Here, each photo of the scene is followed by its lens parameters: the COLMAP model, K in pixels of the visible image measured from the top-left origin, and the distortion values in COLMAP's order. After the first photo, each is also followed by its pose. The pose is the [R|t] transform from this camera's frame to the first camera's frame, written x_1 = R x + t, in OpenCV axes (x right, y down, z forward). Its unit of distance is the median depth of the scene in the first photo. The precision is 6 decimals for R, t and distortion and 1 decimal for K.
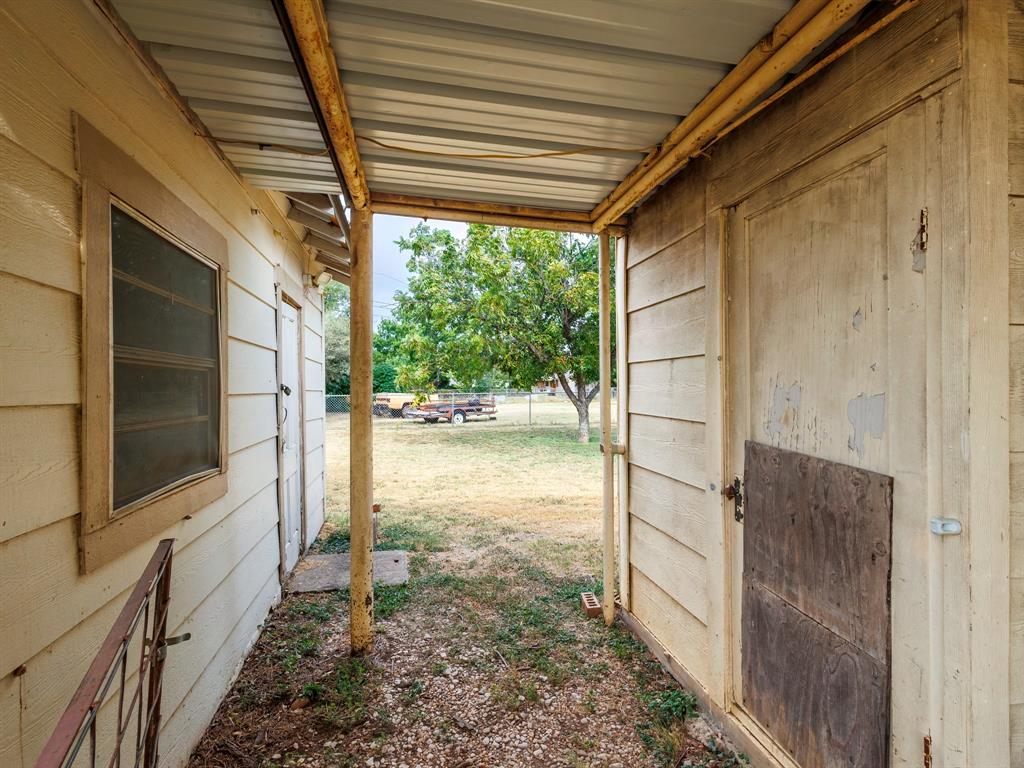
lens RADIAL K [[529.5, 0, 514.8], [0, 529.5, 387.6], [0, 0, 1]] dist [0.014524, -0.004650]
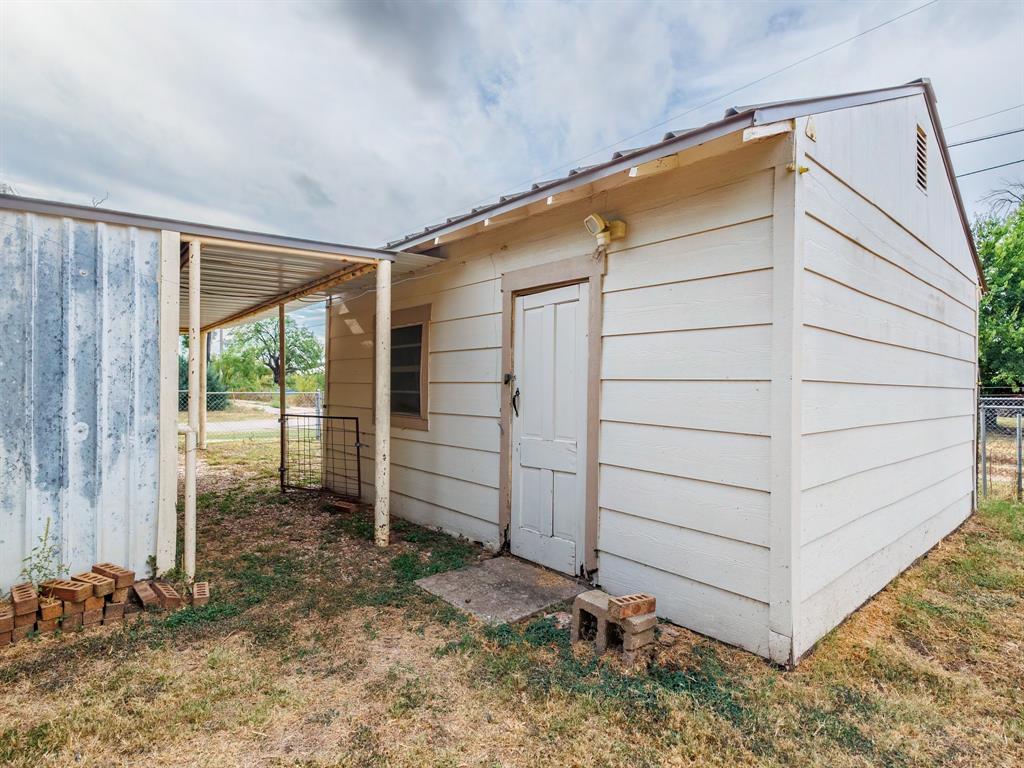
lens RADIAL K [[529.5, 0, 508.2], [0, 529.5, 384.5], [0, 0, 1]] dist [0.014524, -0.004650]
pose [[-0.874712, 0.000011, -0.484644, 0.095383], [-0.001335, 0.999996, 0.002431, 0.011151], [0.484642, 0.002773, -0.874708, 1.661704]]
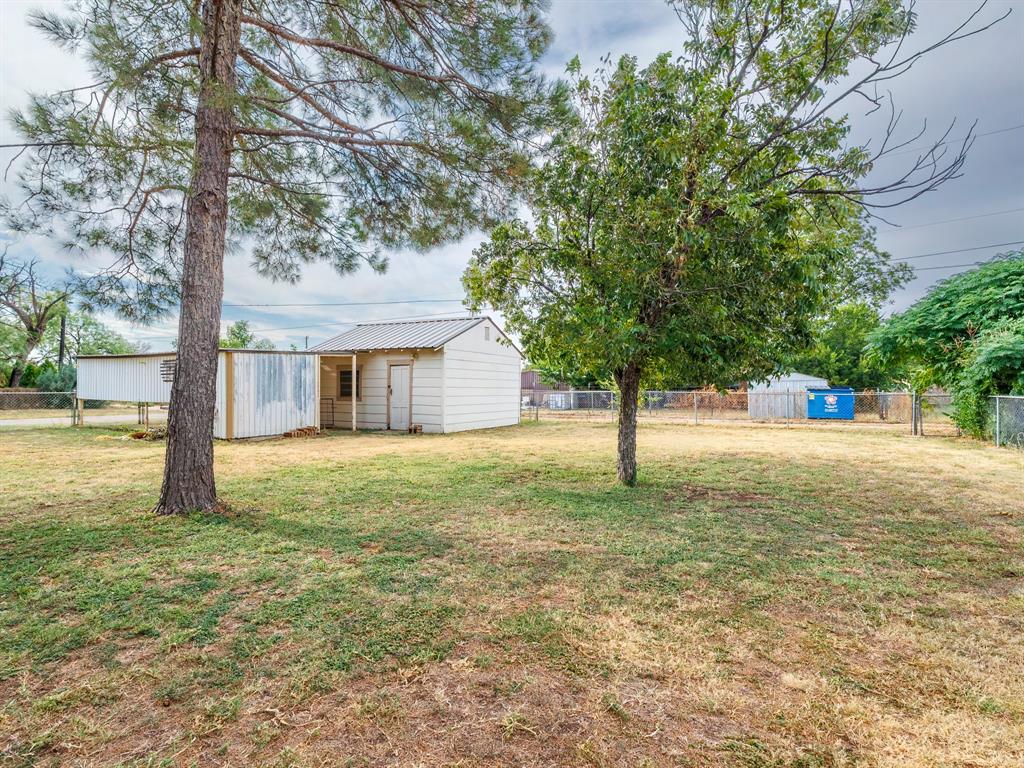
lens RADIAL K [[529.5, 0, 509.4], [0, 529.5, 384.6], [0, 0, 1]] dist [0.014524, -0.004650]
pose [[-0.648178, 0.003388, -0.761481, 2.079950], [0.003387, 0.999993, 0.001566, -0.014099], [0.761481, -0.001564, -0.648185, 4.088002]]
